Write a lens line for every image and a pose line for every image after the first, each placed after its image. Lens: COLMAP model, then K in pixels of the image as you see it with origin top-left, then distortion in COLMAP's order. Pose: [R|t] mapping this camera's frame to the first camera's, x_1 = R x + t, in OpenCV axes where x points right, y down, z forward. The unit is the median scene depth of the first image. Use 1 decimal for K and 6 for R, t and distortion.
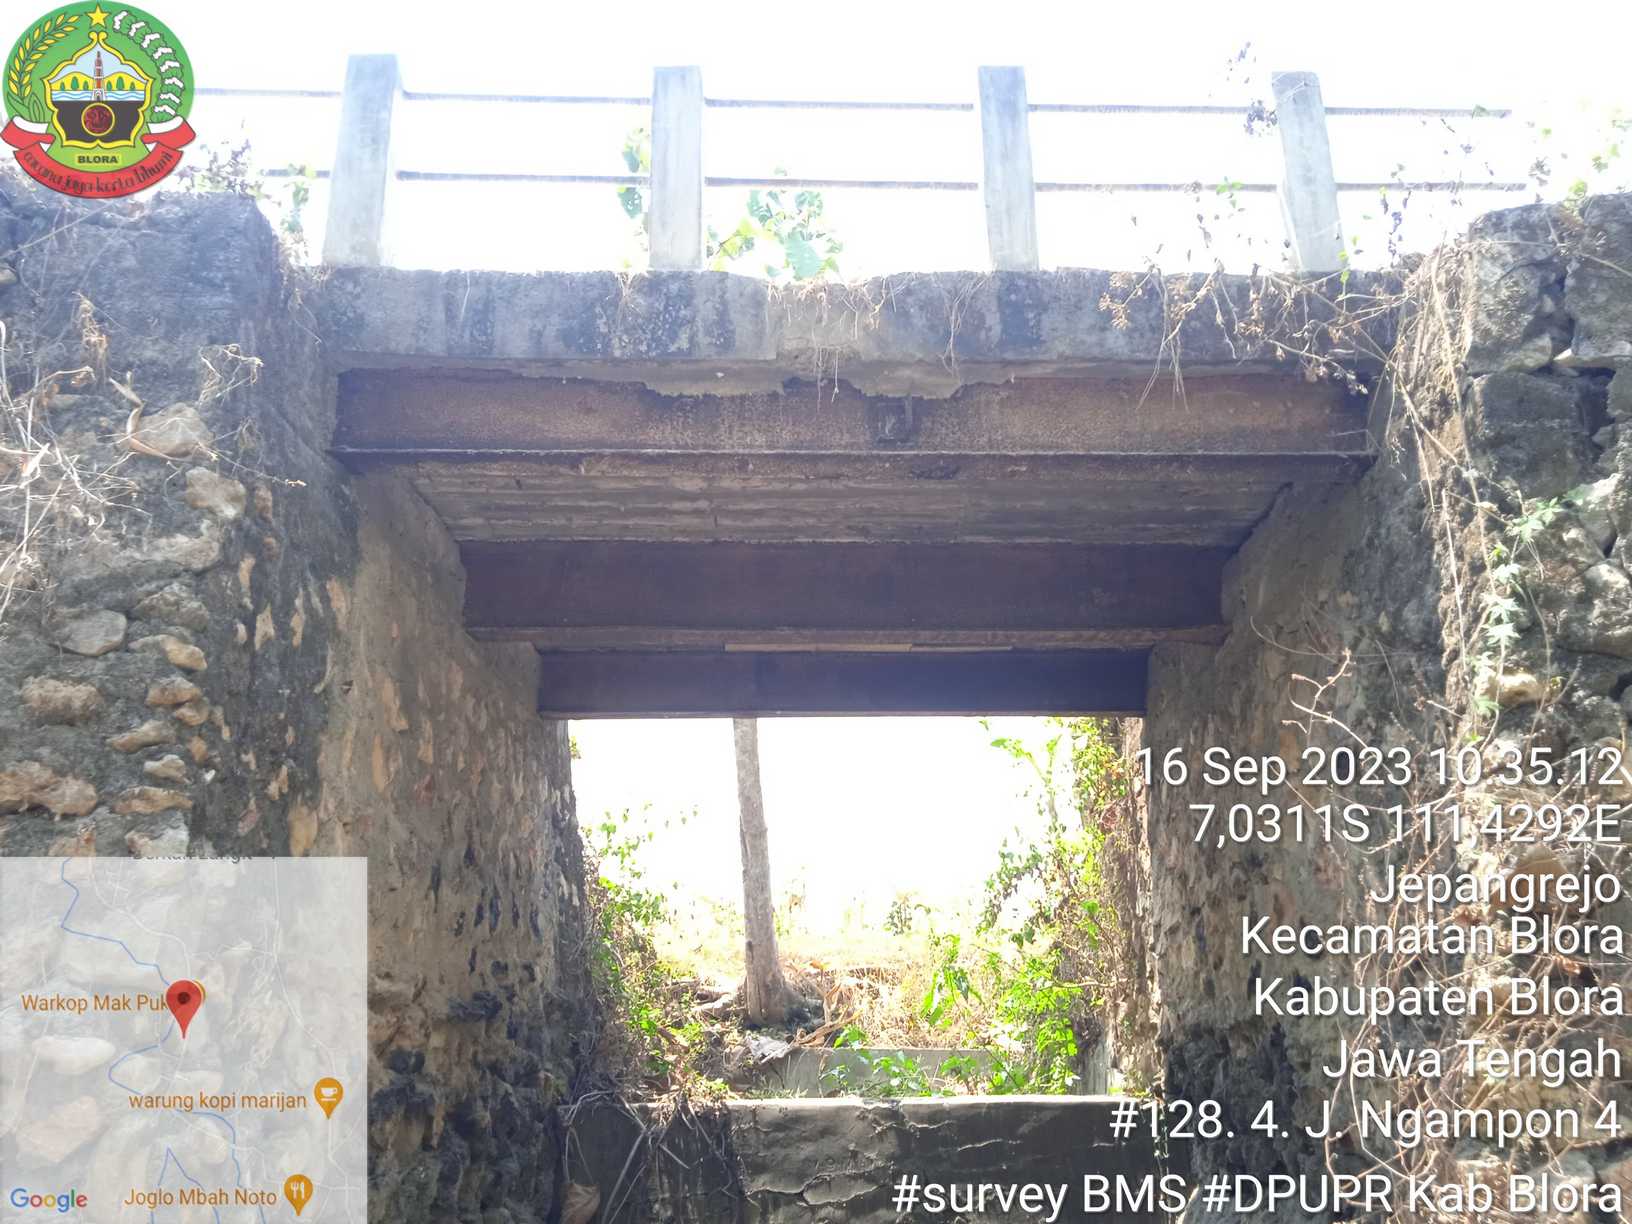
lens RADIAL K [[1373.2, 0, 824.9], [0, 1373.2, 610.5], [0, 0, 1]] dist [0.045161, -0.017815]
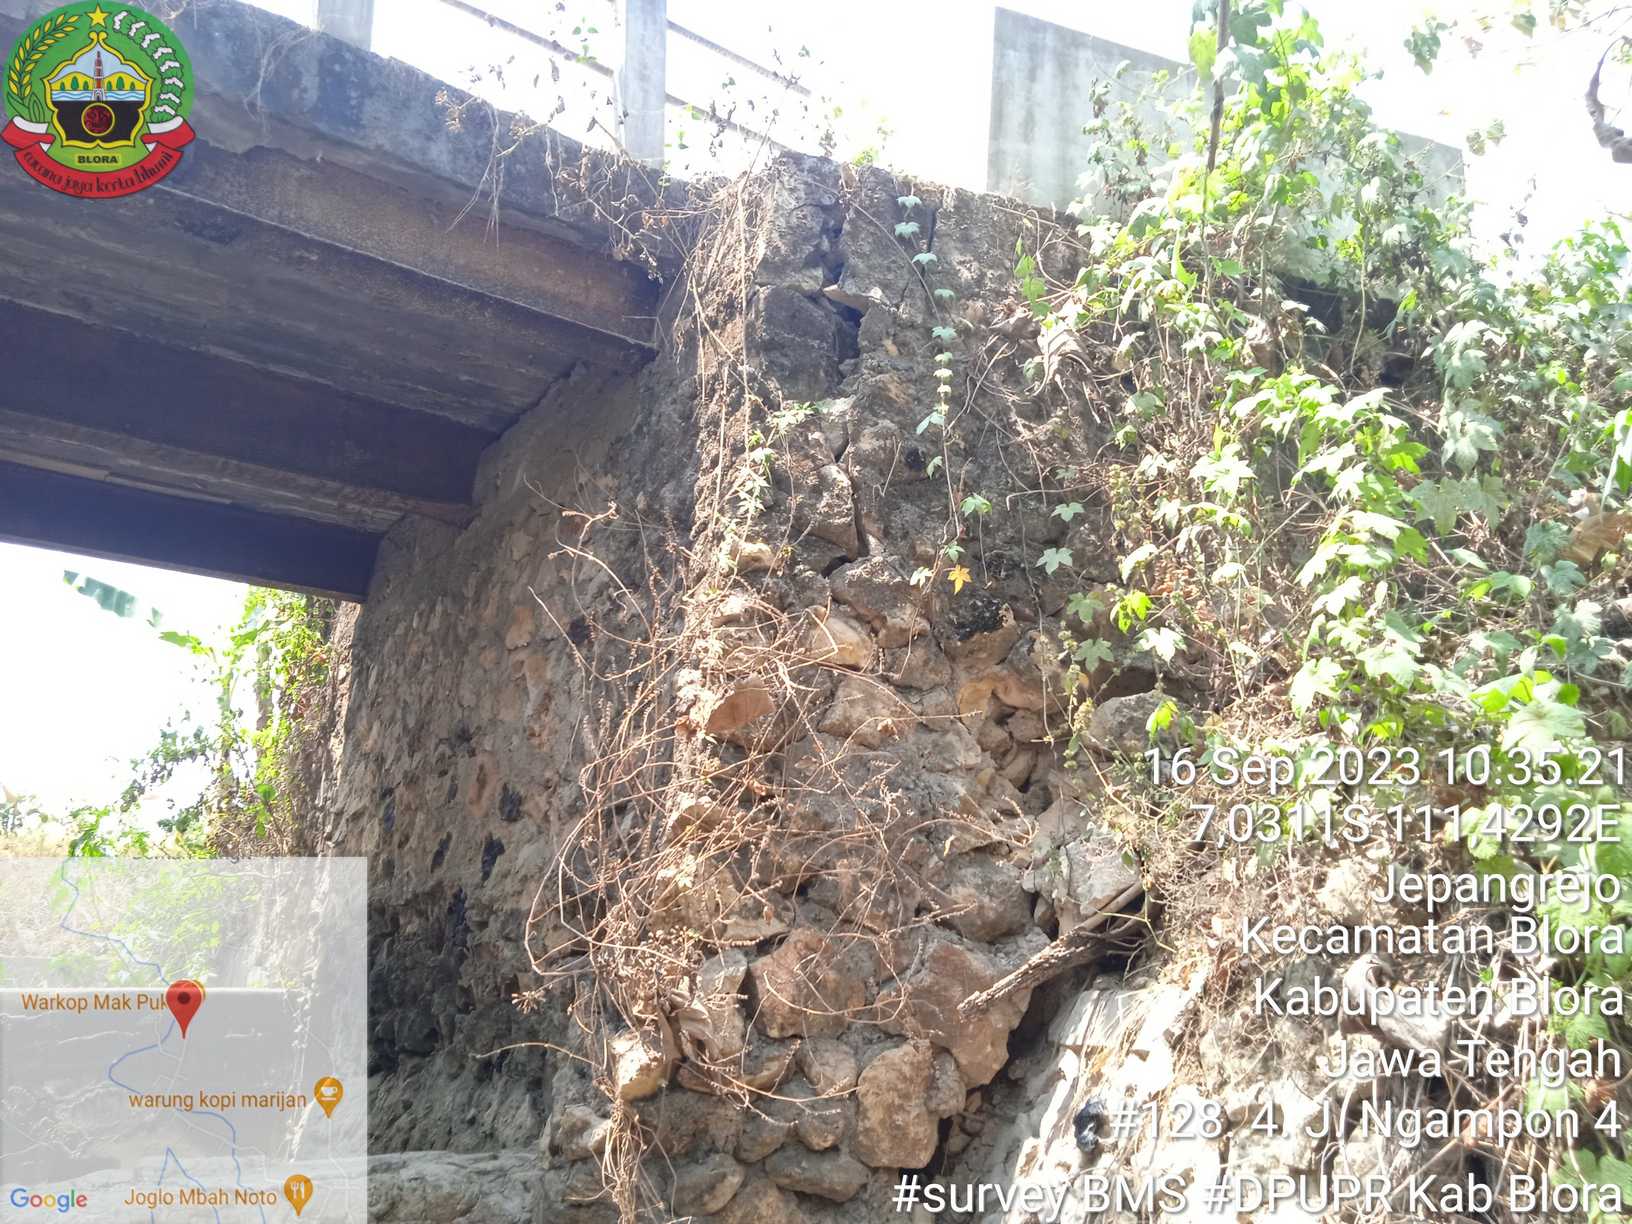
lens RADIAL K [[1373.2, 0, 824.6], [0, 1373.2, 618.4], [0, 0, 1]] dist [0.045161, -0.017815]
pose [[0.825300, 0.165225, 0.539982, -0.035197], [-0.174567, 0.984048, -0.034296, 0.113788], [-0.537035, -0.065959, 0.840977, 0.032657]]
